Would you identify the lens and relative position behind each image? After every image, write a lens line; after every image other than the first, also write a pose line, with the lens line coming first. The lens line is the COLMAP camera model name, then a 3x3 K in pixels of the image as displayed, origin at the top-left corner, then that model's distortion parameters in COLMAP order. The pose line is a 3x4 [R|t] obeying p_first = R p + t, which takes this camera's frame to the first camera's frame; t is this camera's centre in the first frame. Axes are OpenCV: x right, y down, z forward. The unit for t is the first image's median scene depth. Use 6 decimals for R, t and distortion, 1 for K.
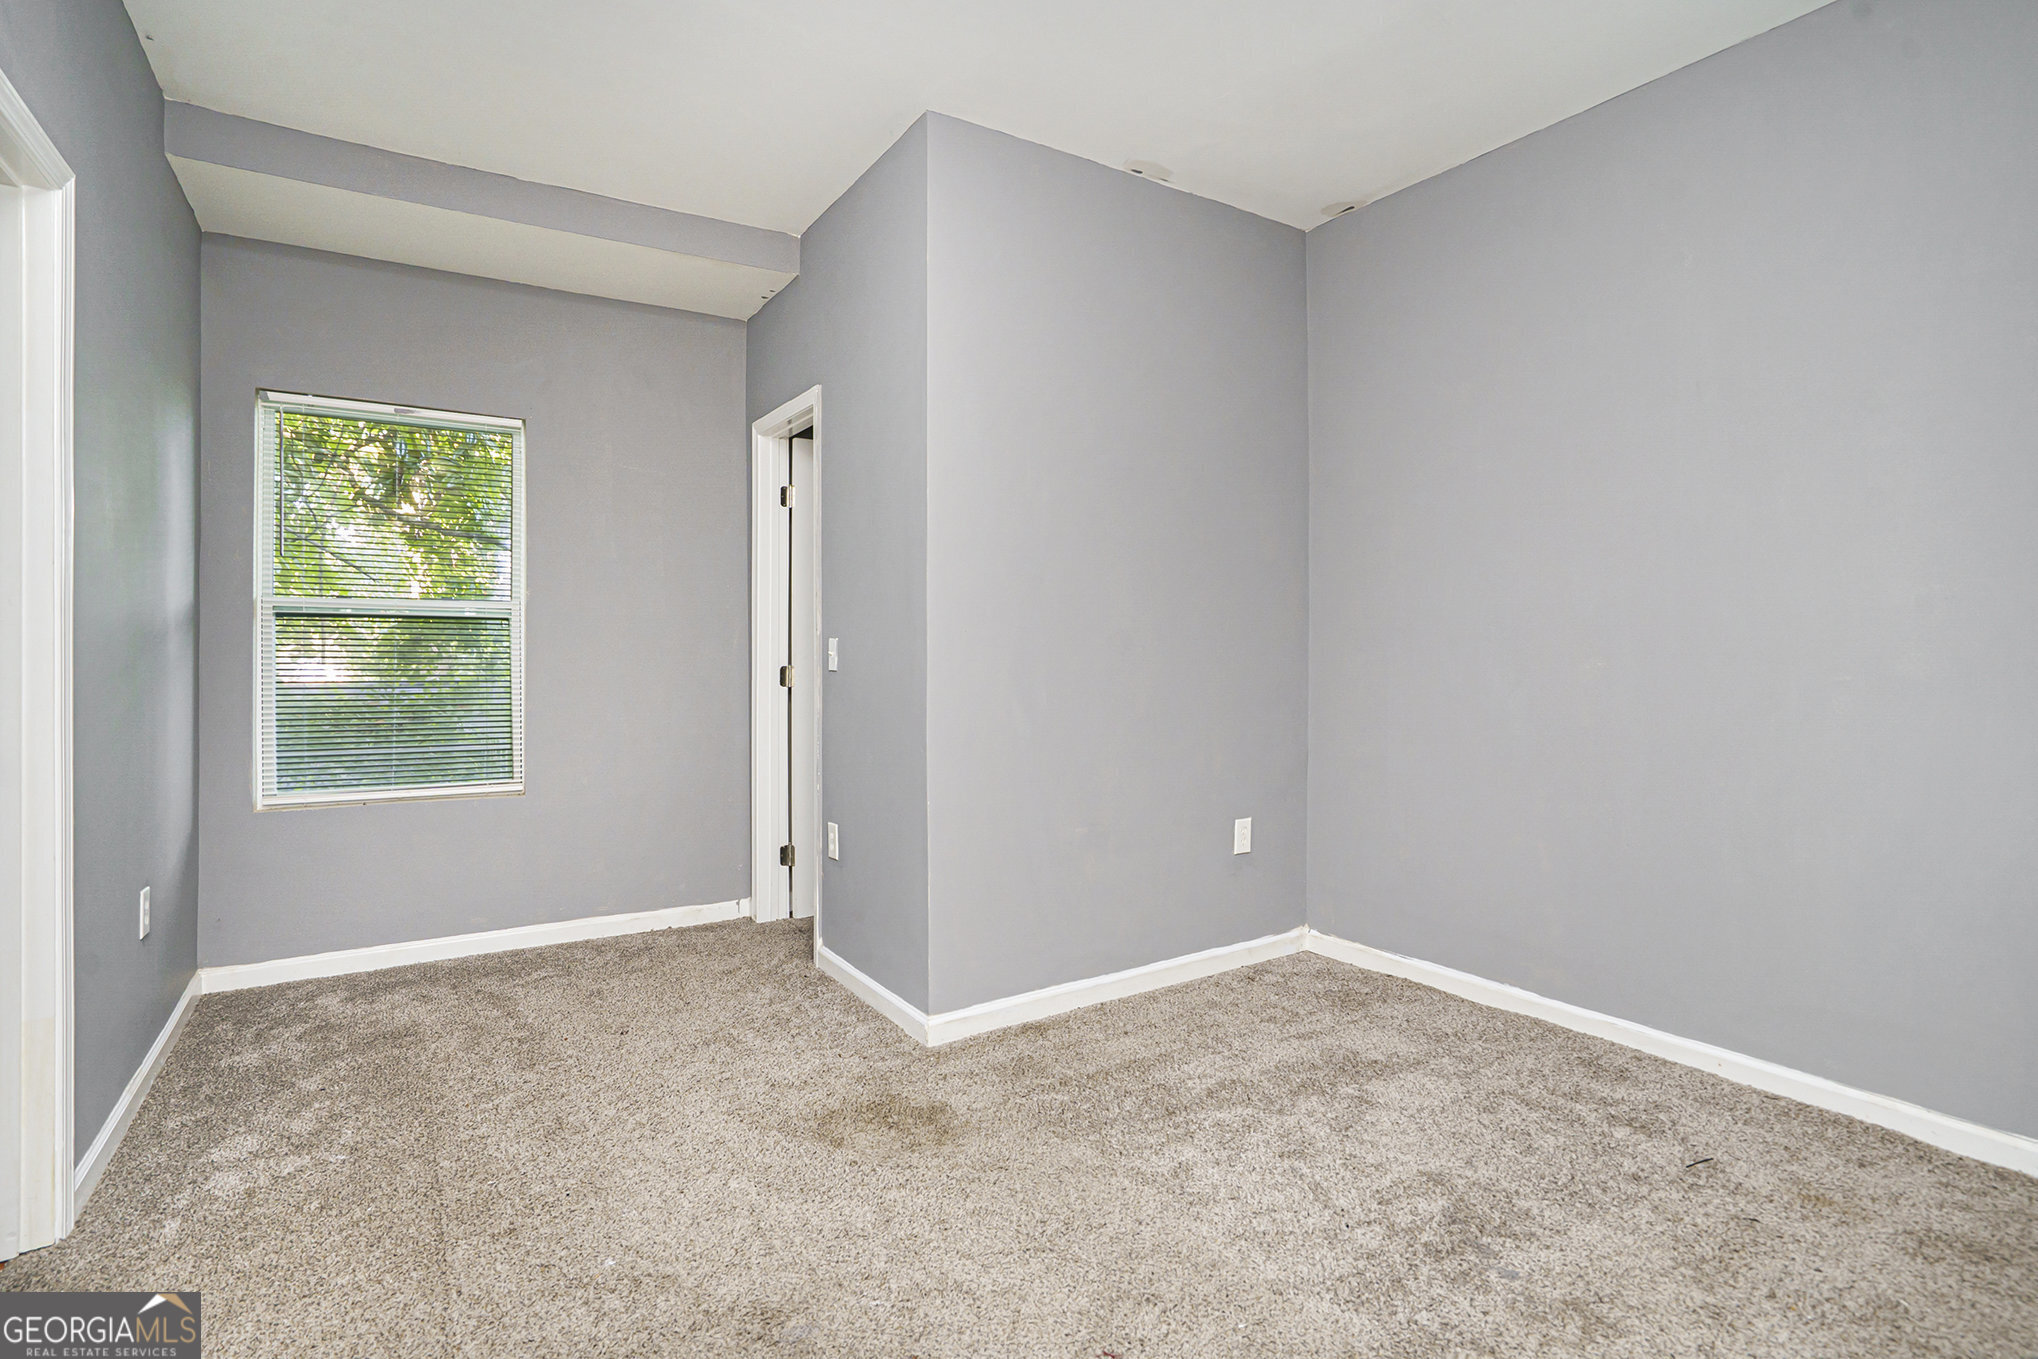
lens RADIAL K [[980.7, 0, 1017.6], [0, 980.7, 660.3], [0, 0, 1]] dist [-0.069156, 0.029792]
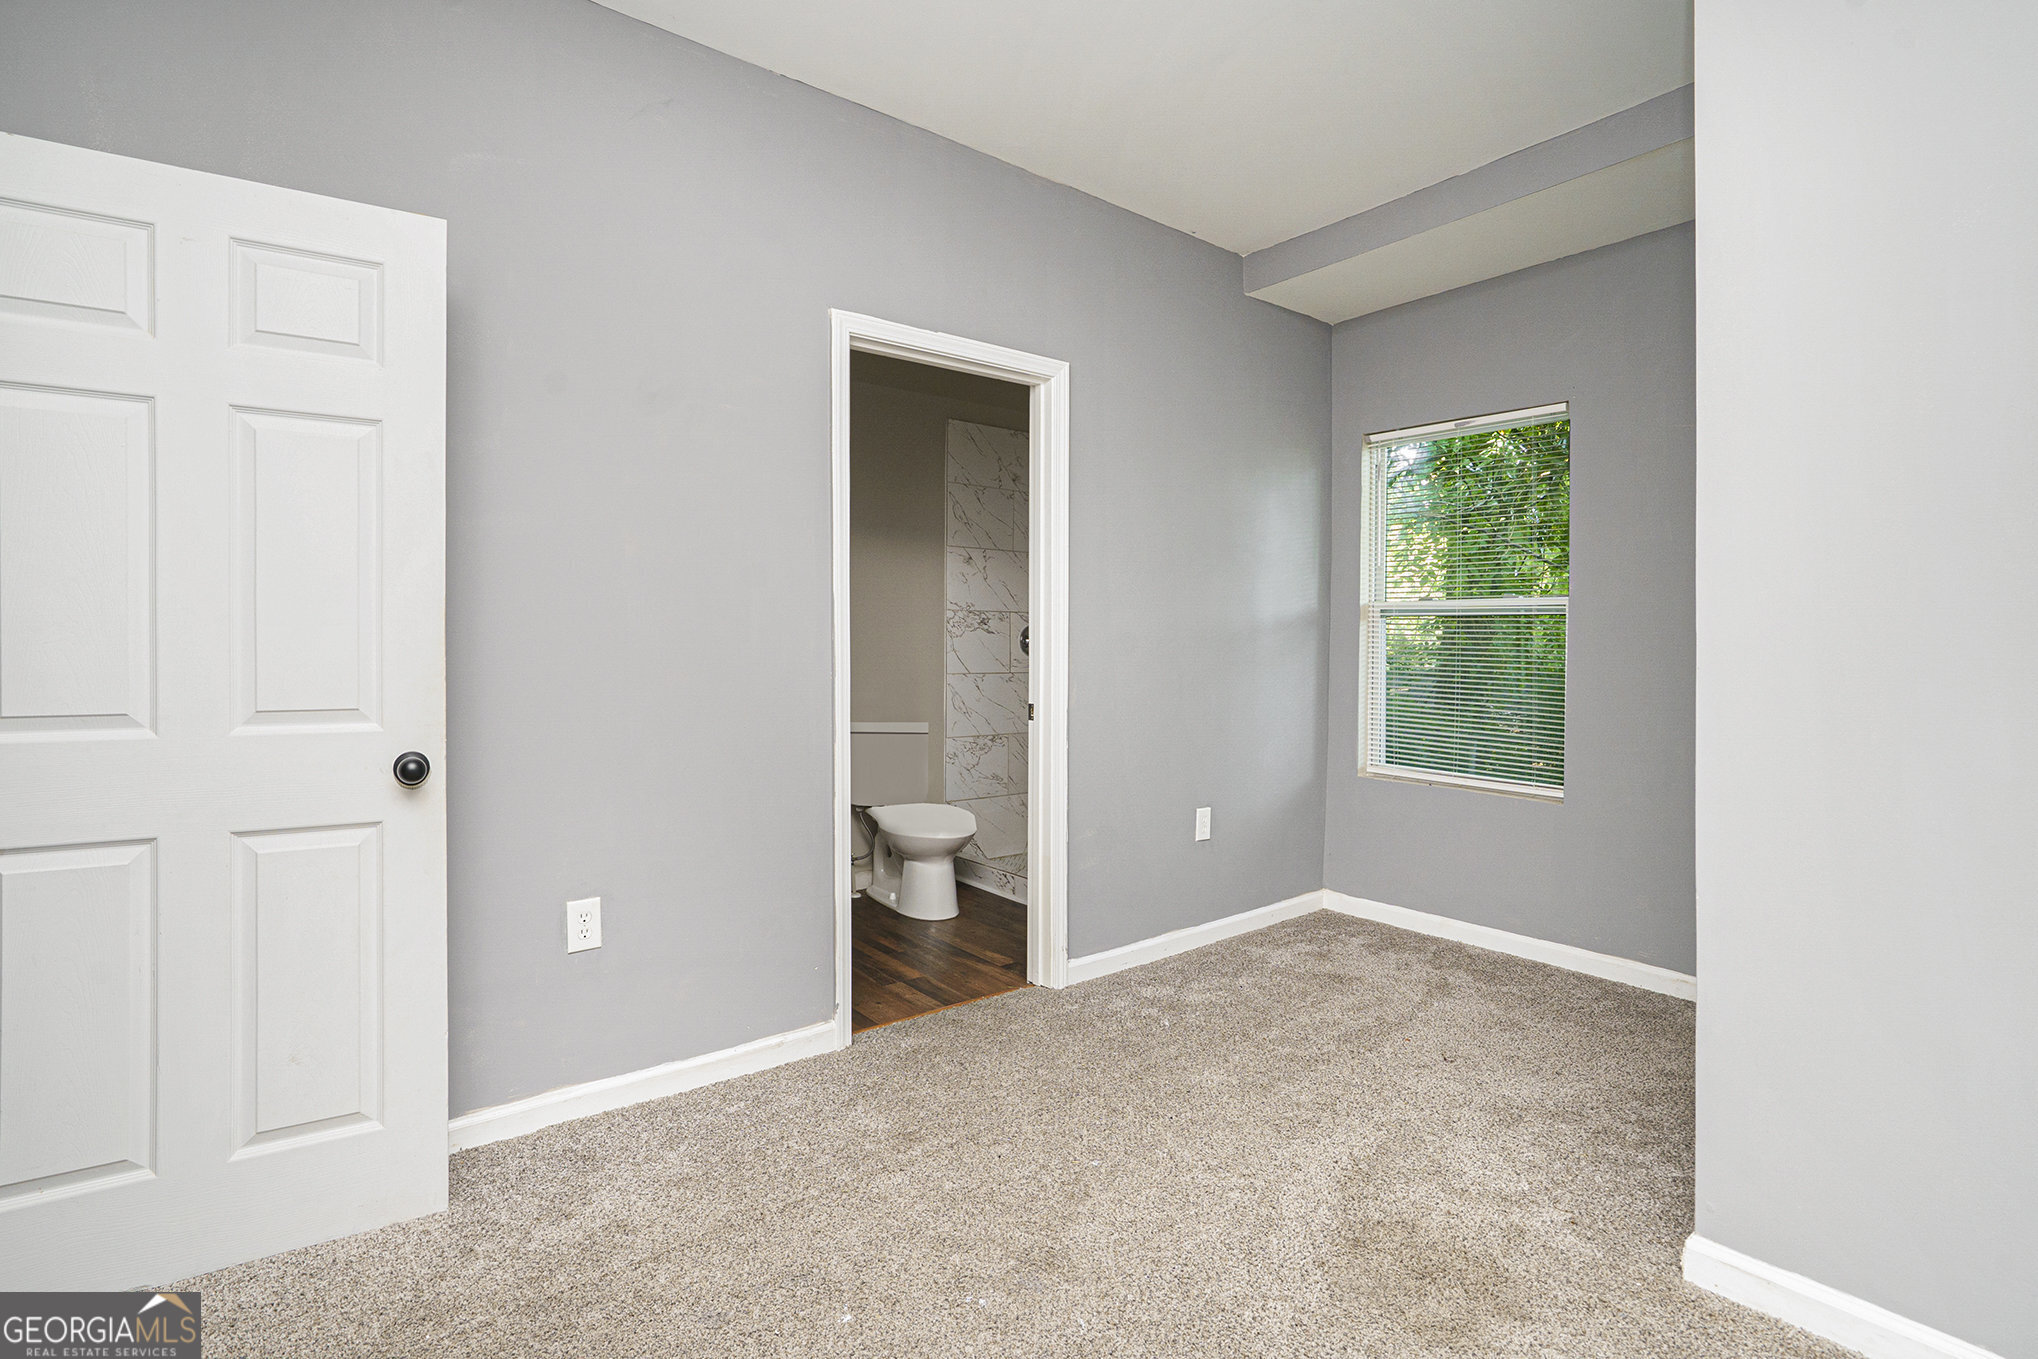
lens RADIAL K [[980.7, 0, 1017.6], [0, 980.7, 660.3], [0, 0, 1]] dist [-0.069156, 0.029792]
pose [[0.087014, 0.027353, -0.995832, 0.461463], [-0.016687, 0.999523, 0.025997, -0.020058], [0.996067, 0.014356, 0.087429, 0.478660]]
